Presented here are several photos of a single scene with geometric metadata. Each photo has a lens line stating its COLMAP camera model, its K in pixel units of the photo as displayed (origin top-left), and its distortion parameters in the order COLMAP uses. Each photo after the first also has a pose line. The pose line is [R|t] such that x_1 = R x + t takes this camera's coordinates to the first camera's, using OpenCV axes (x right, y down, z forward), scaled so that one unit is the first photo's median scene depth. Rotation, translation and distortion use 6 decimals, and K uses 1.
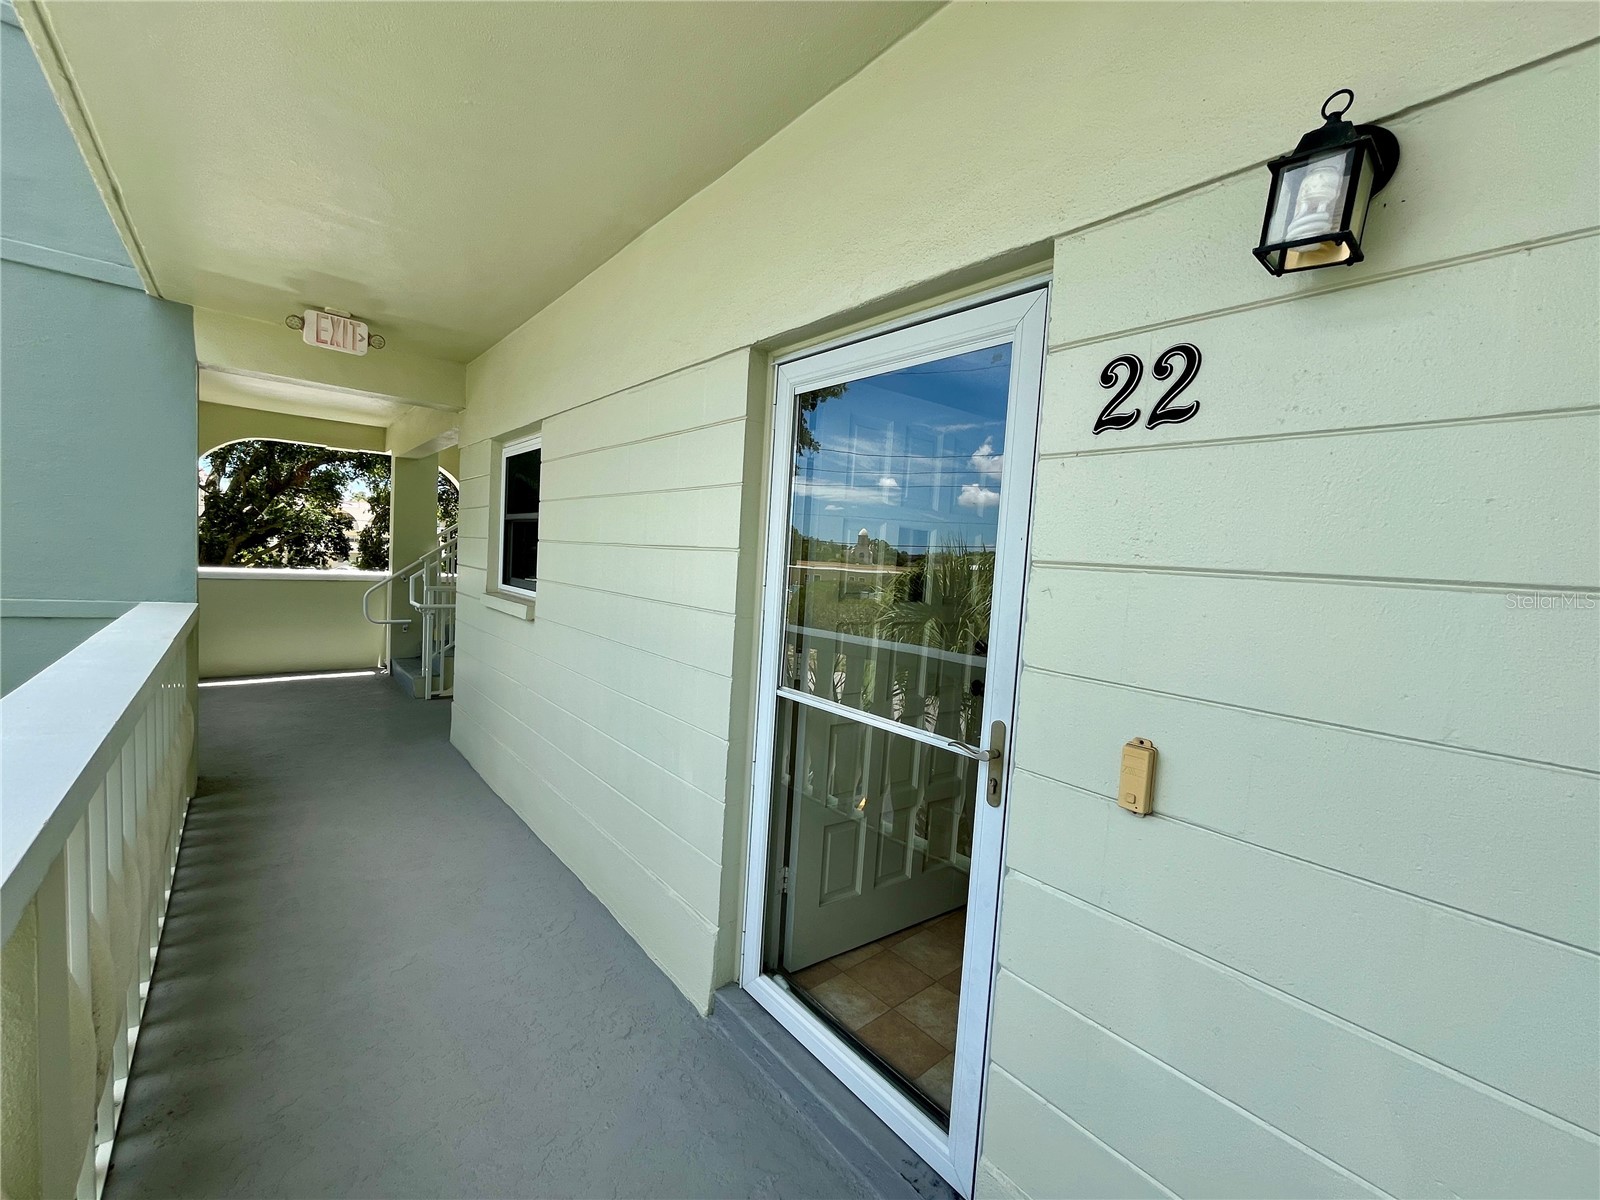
lens RADIAL K [[647.0, 0, 793.1], [0, 647.0, 597.5], [0, 0, 1]] dist [-0.001976, -0.000276]
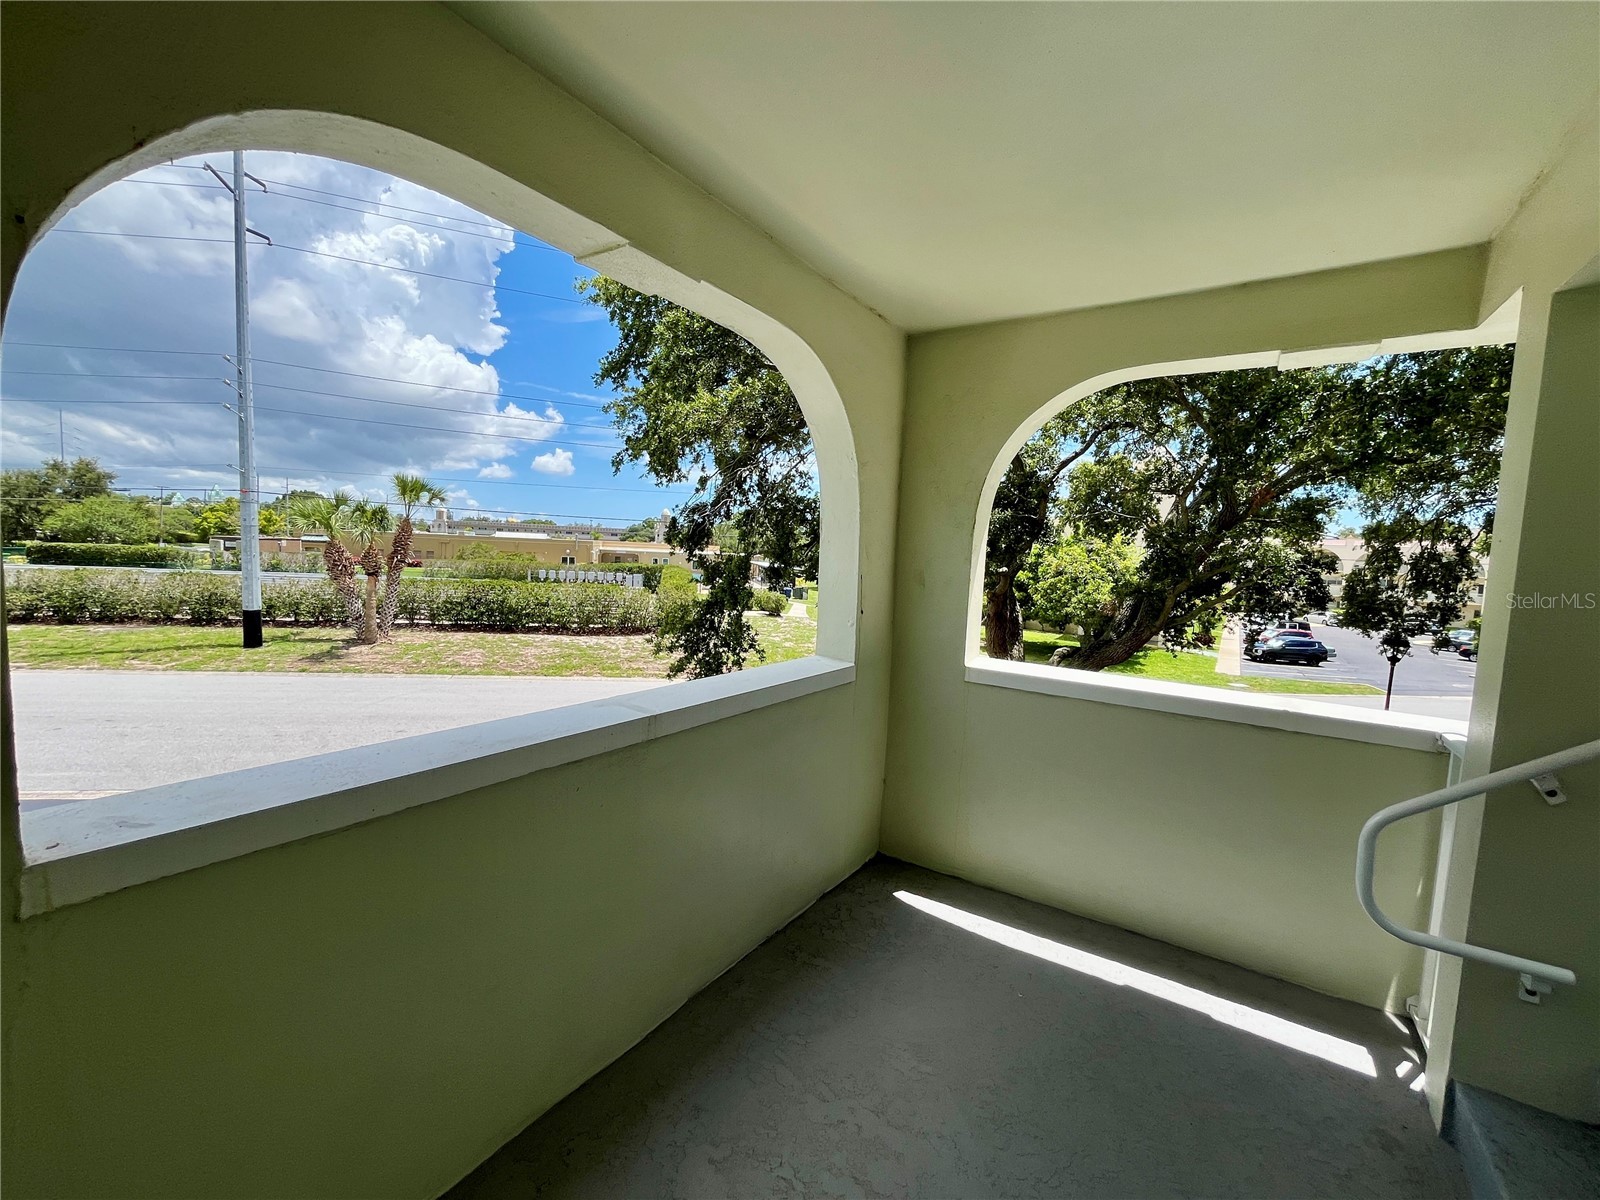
lens RADIAL K [[647.0, 0, 793.1], [0, 647.0, 597.5], [0, 0, 1]] dist [-0.001976, -0.000276]
pose [[0.273556, 0.026596, -0.961488, -0.151787], [-0.087880, 0.996128, 0.002552, -0.025530], [0.957833, 0.083798, 0.274834, 0.221810]]
